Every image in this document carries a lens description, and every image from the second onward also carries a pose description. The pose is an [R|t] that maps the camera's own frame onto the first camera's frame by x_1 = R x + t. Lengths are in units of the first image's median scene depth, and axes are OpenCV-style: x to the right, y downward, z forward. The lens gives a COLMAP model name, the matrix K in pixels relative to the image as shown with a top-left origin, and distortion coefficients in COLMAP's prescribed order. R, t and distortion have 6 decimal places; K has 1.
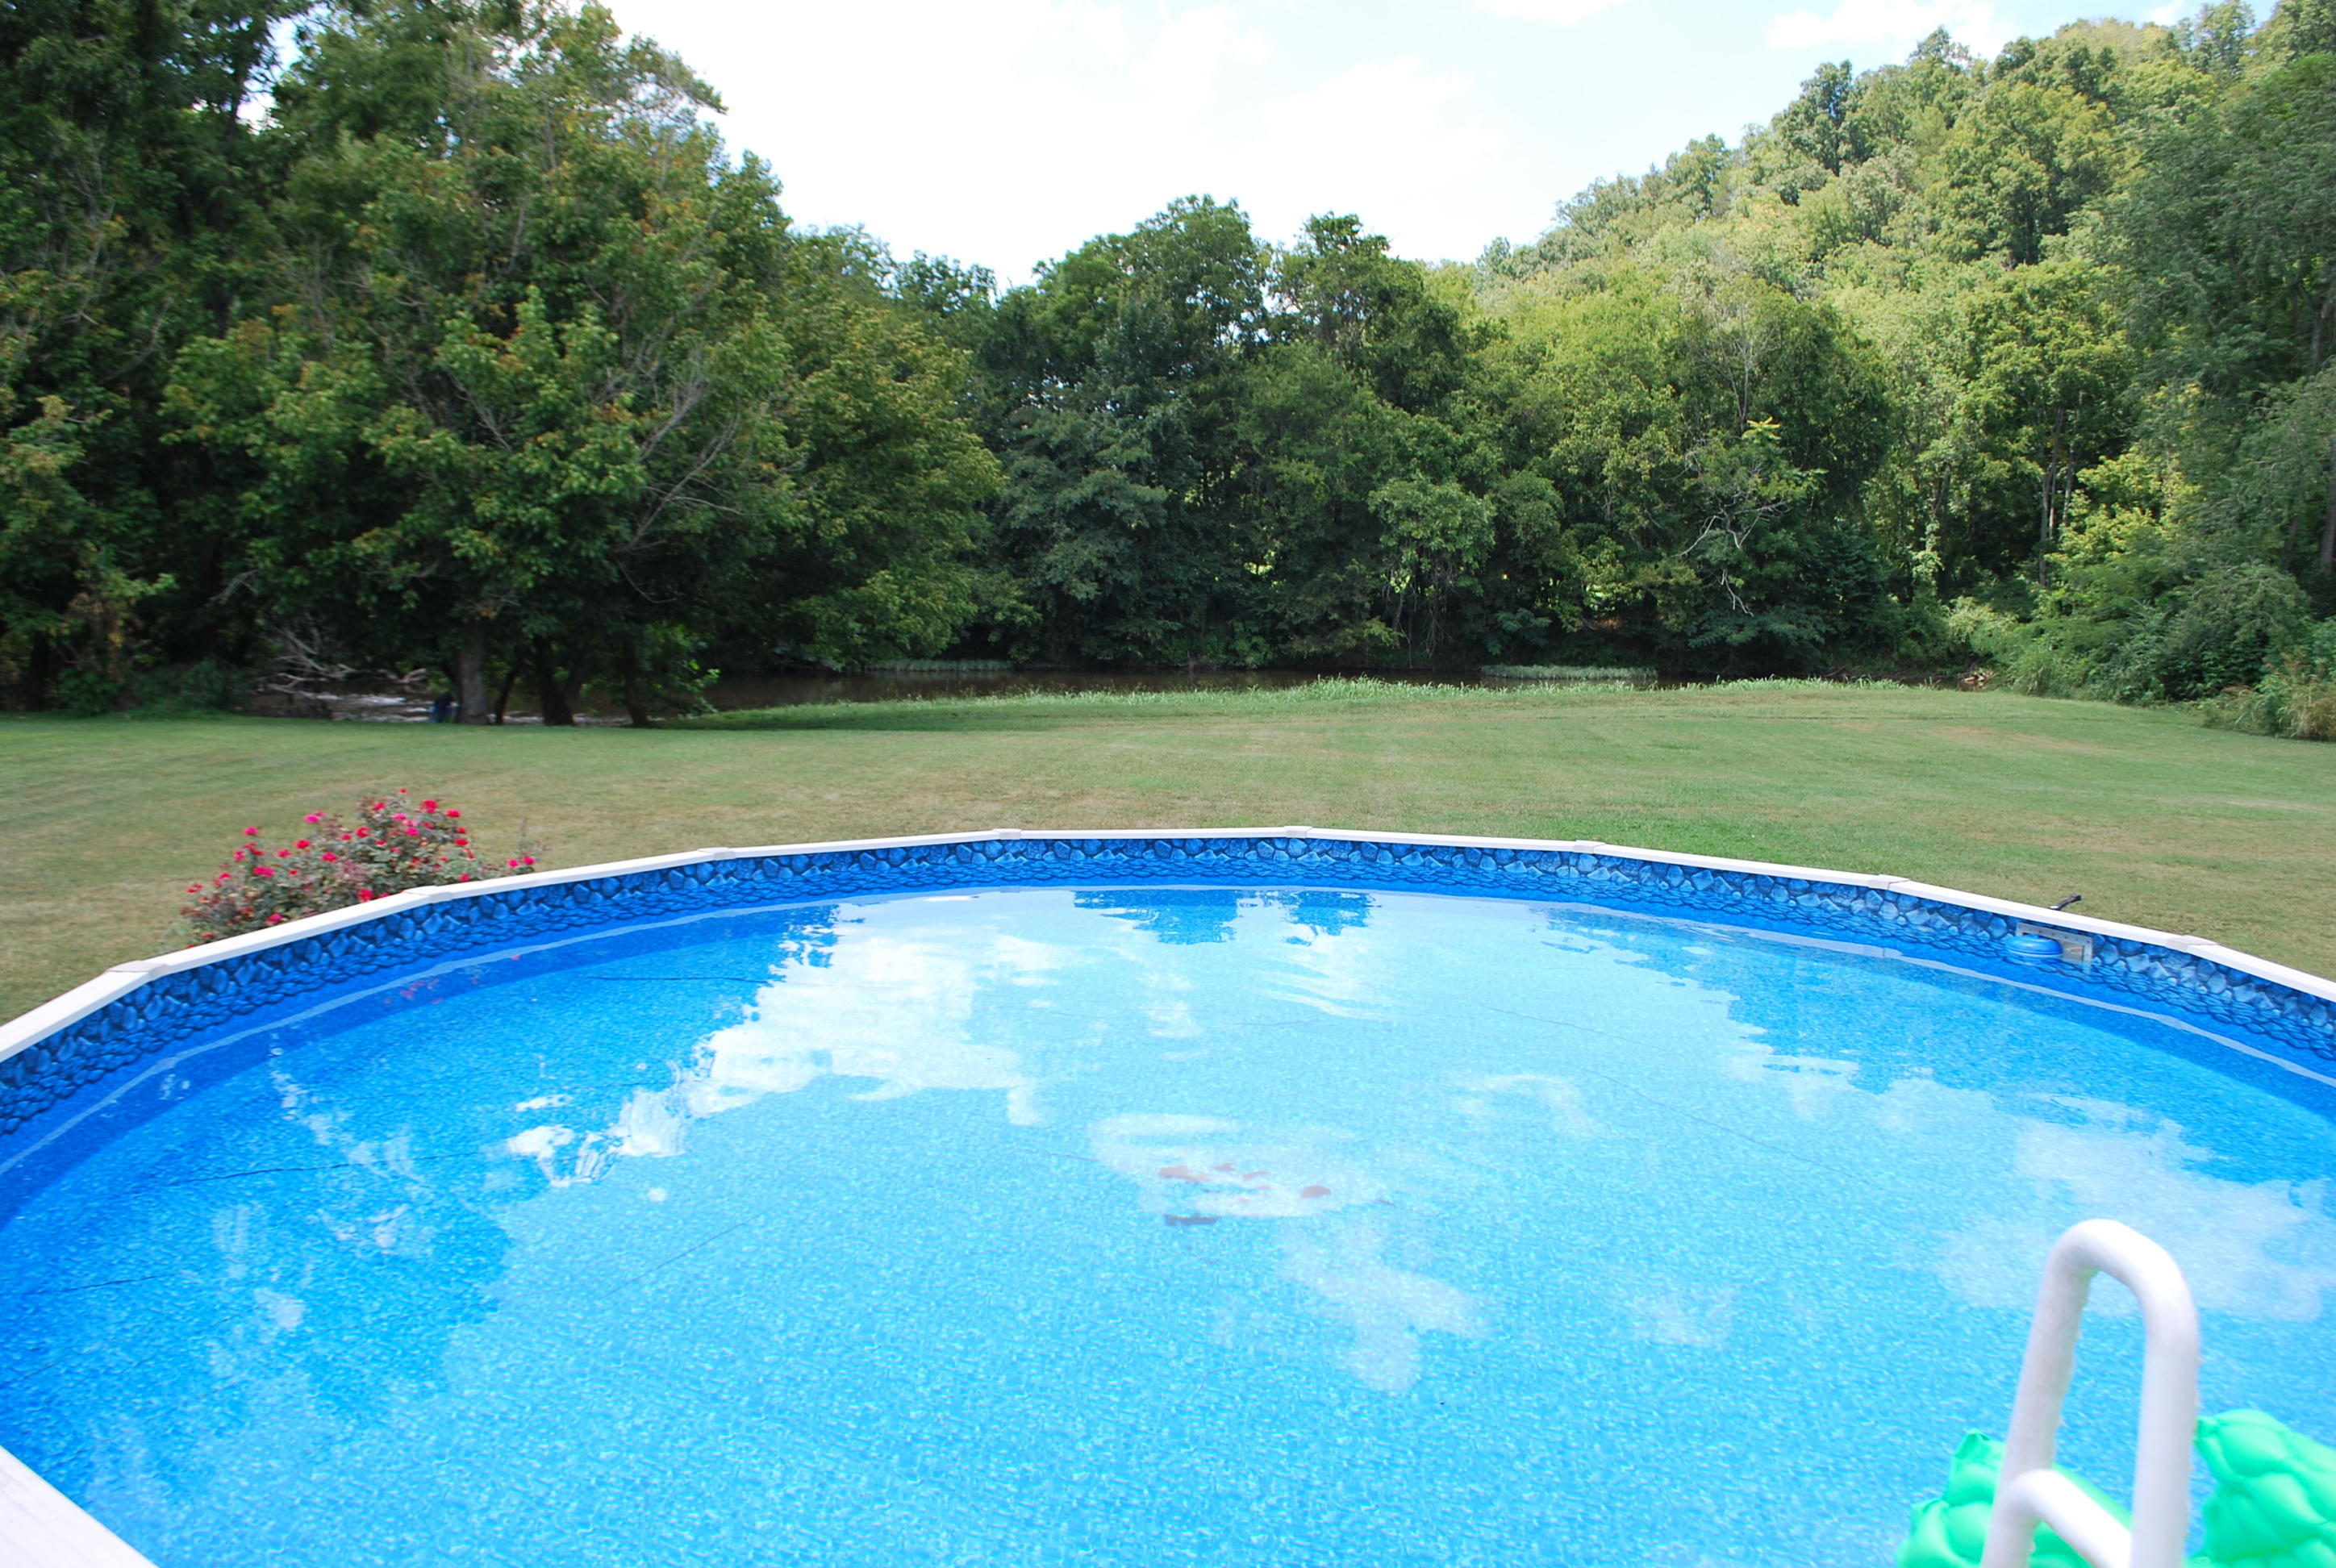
lens RADIAL K [[1844.6, 0, 1192.4], [0, 1844.6, 787.6], [0, 0, 1]] dist [-0.081598, 0.008812]
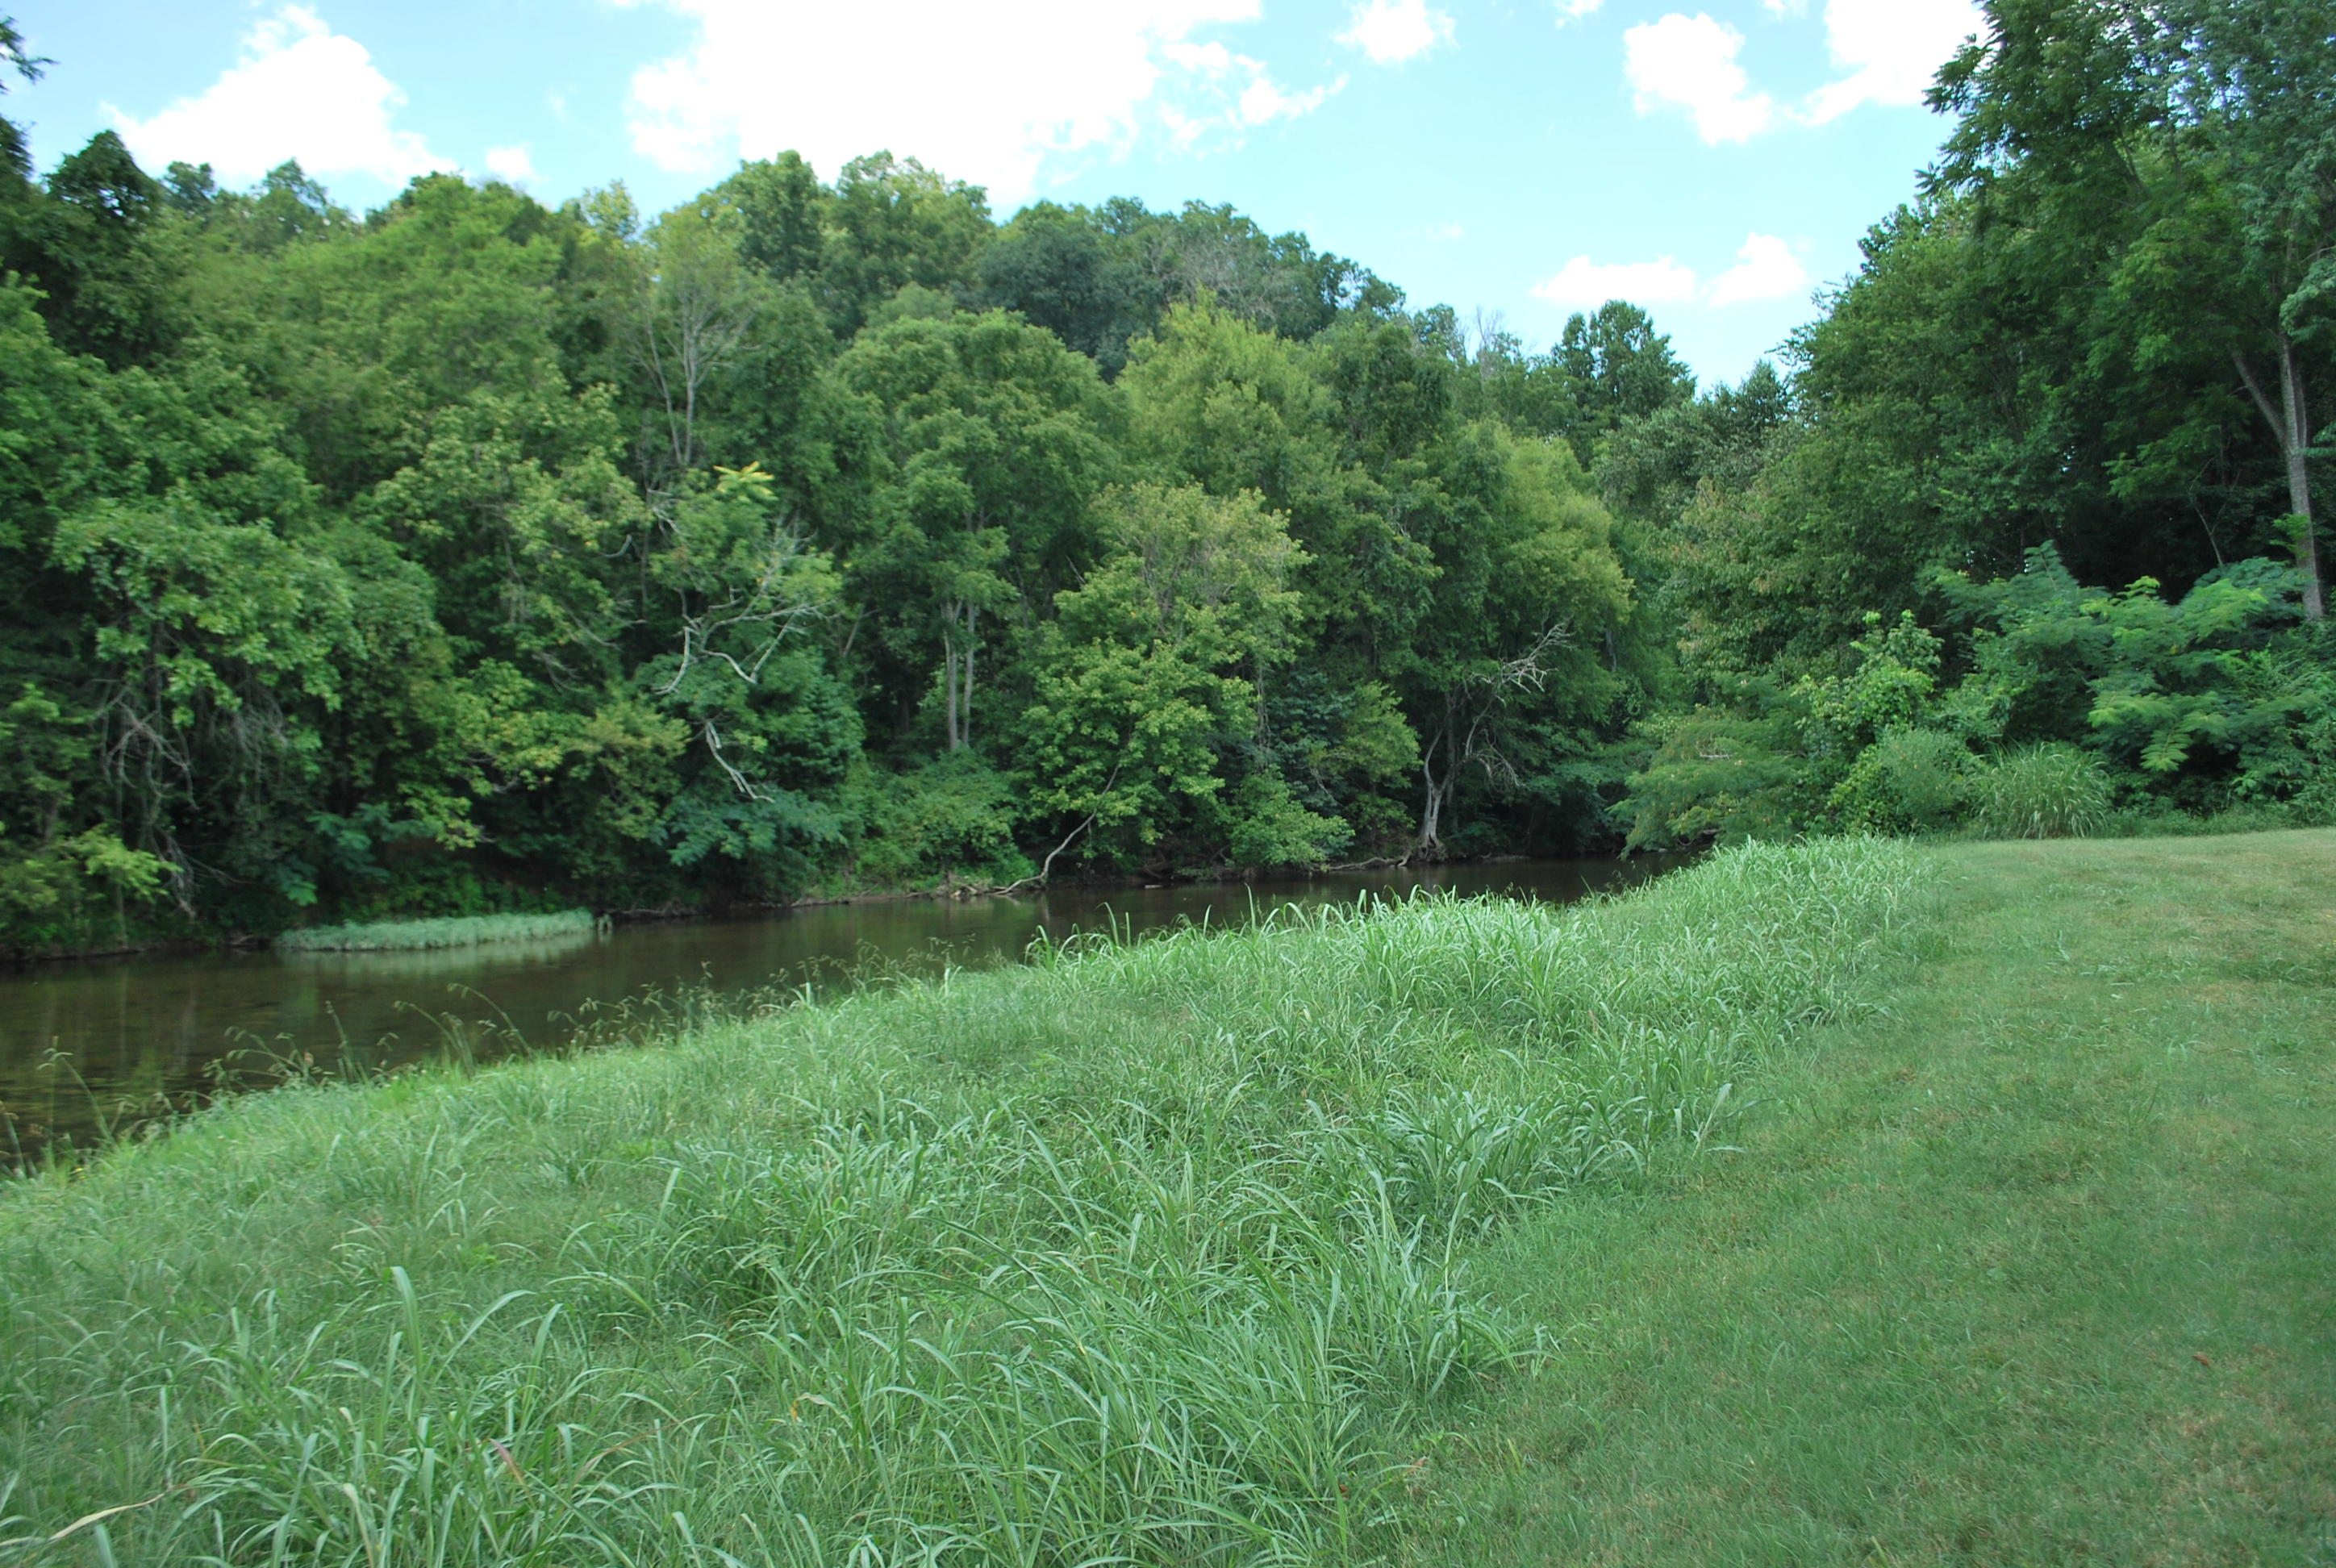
lens RADIAL K [[1844.6, 0, 1192.4], [0, 1844.6, 787.6], [0, 0, 1]] dist [-0.081598, 0.008812]
pose [[0.569112, -0.017148, 0.822081, -0.086716], [0.136512, 0.987878, -0.073898, -0.039186], [-0.810849, 0.154280, 0.564554, 0.580513]]
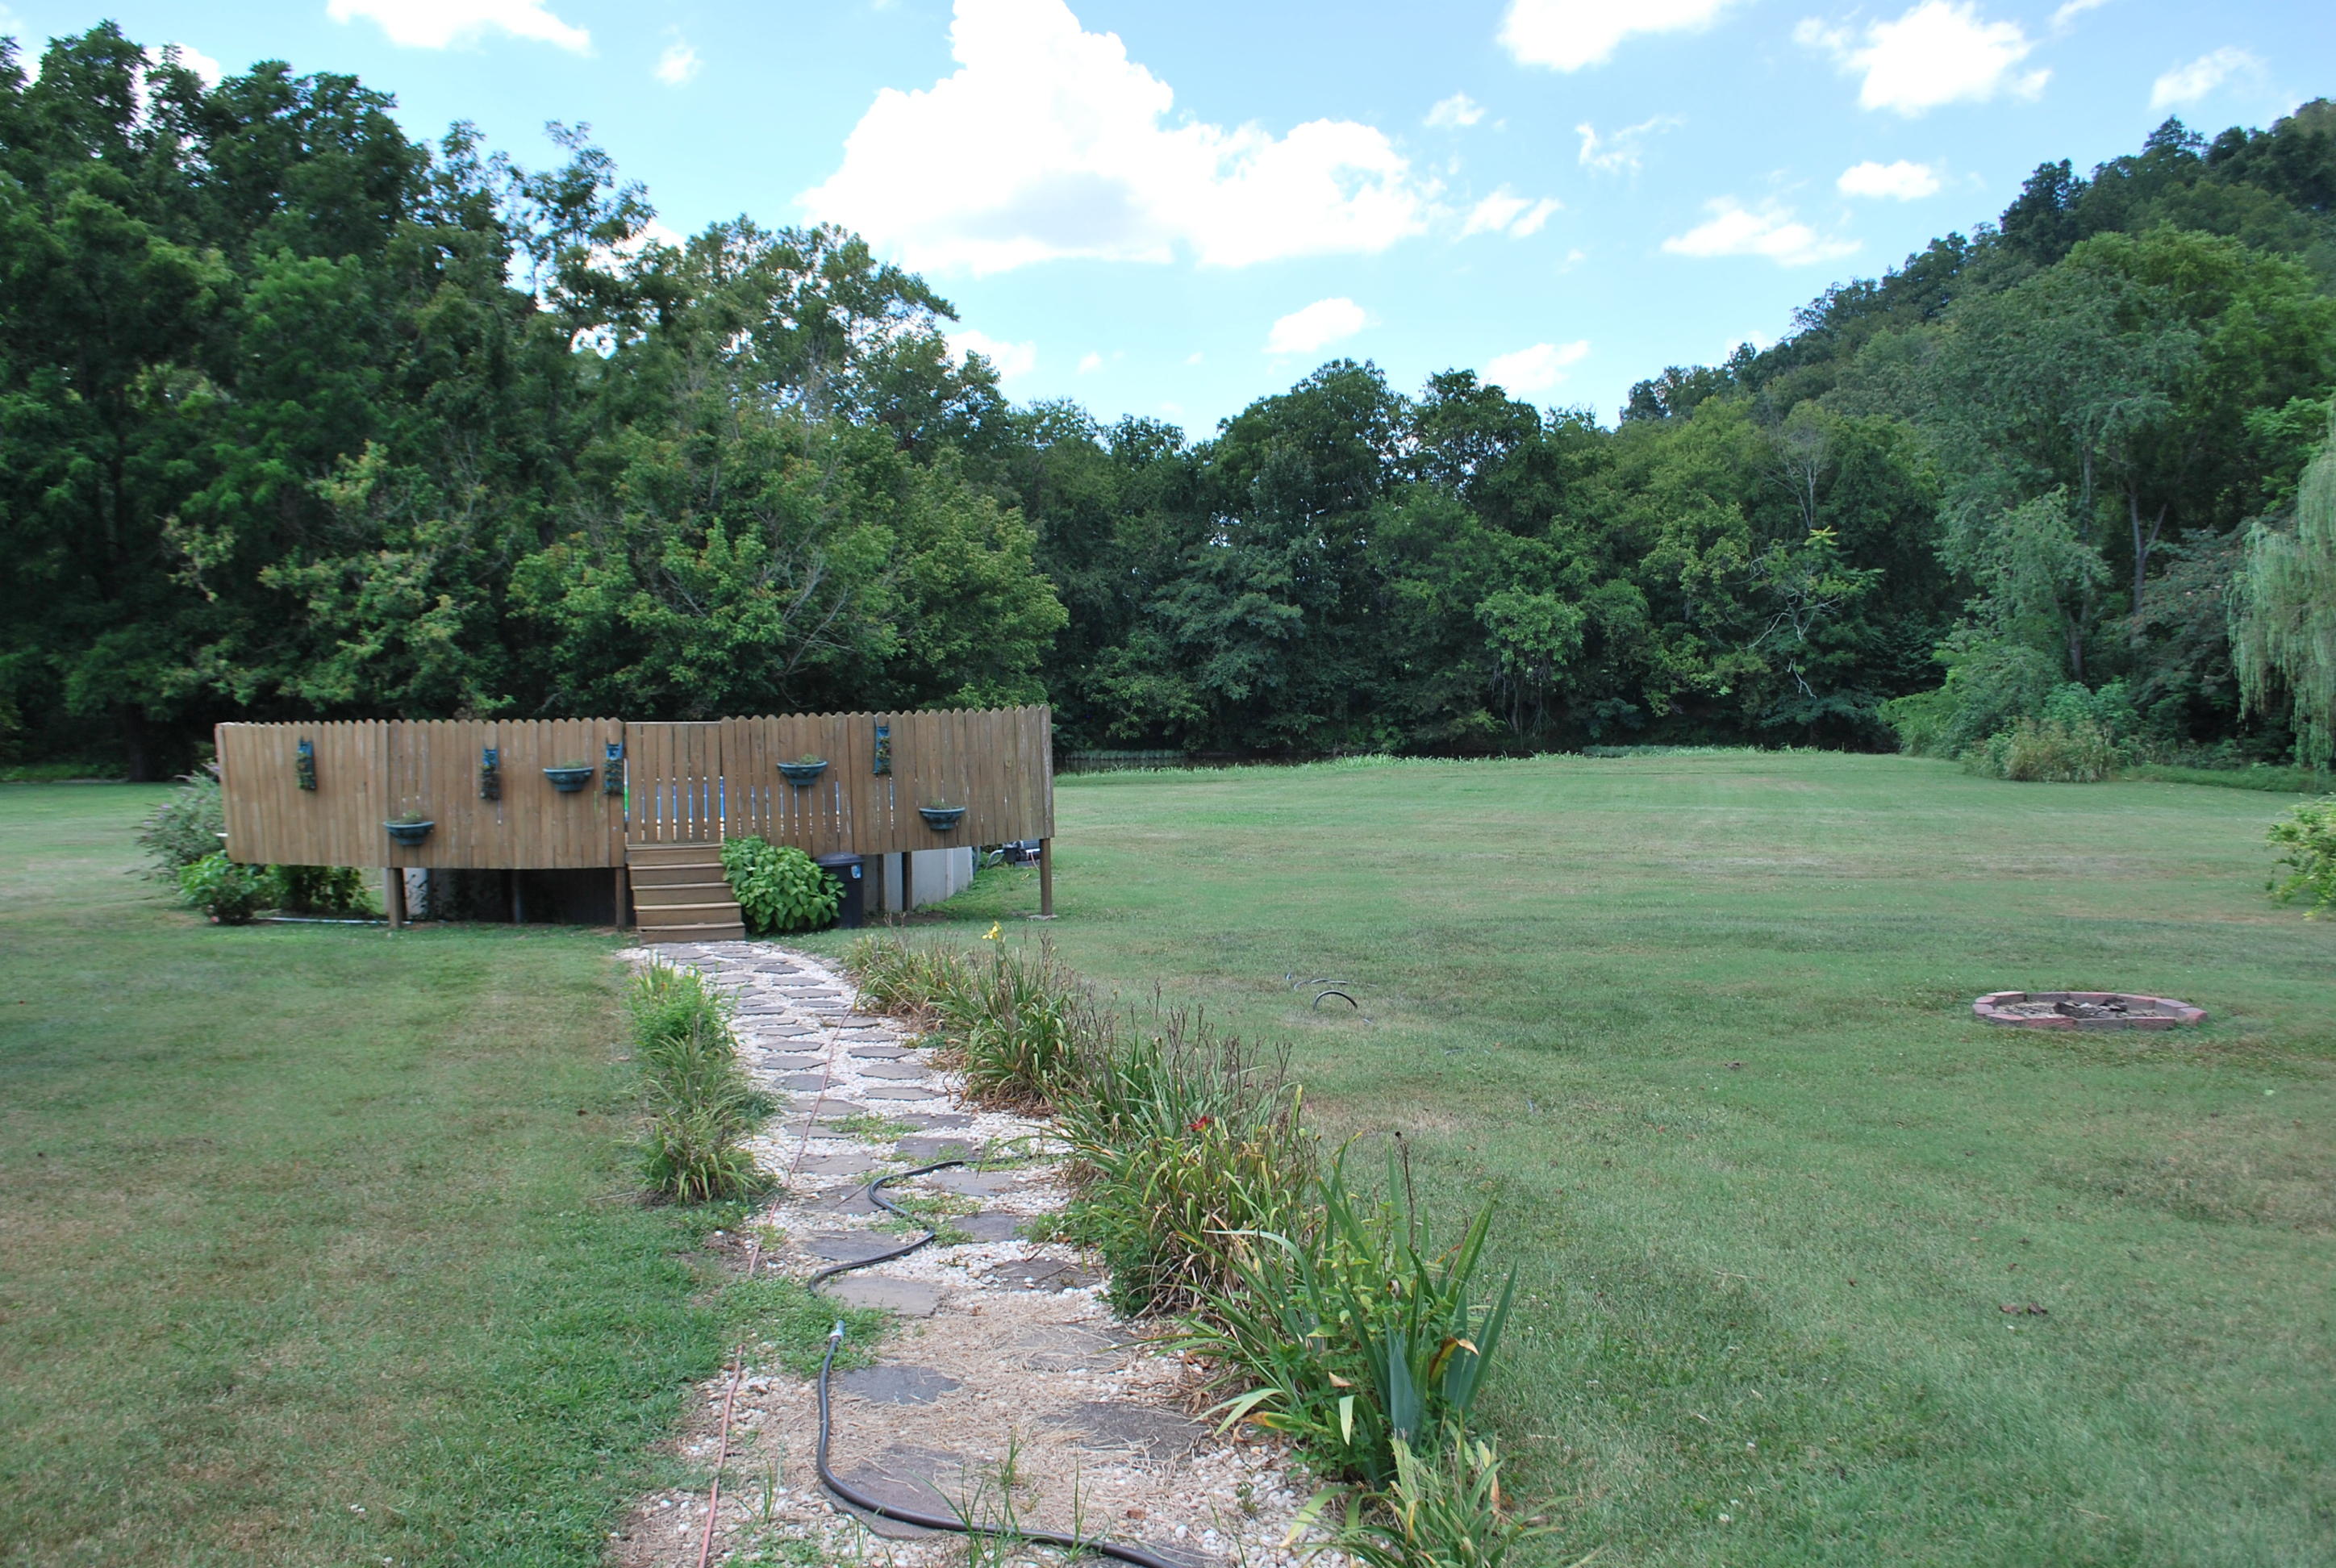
lens RADIAL K [[1859.8, 0, 1192.3], [0, 1859.8, 774.1], [0, 0, 1]] dist [-0.075240, -0.002573]
pose [[0.981952, -0.016833, -0.188380, 0.140269], [0.005126, 0.998034, -0.062463, 0.024063], [0.189061, 0.060370, 0.980108, -0.207705]]
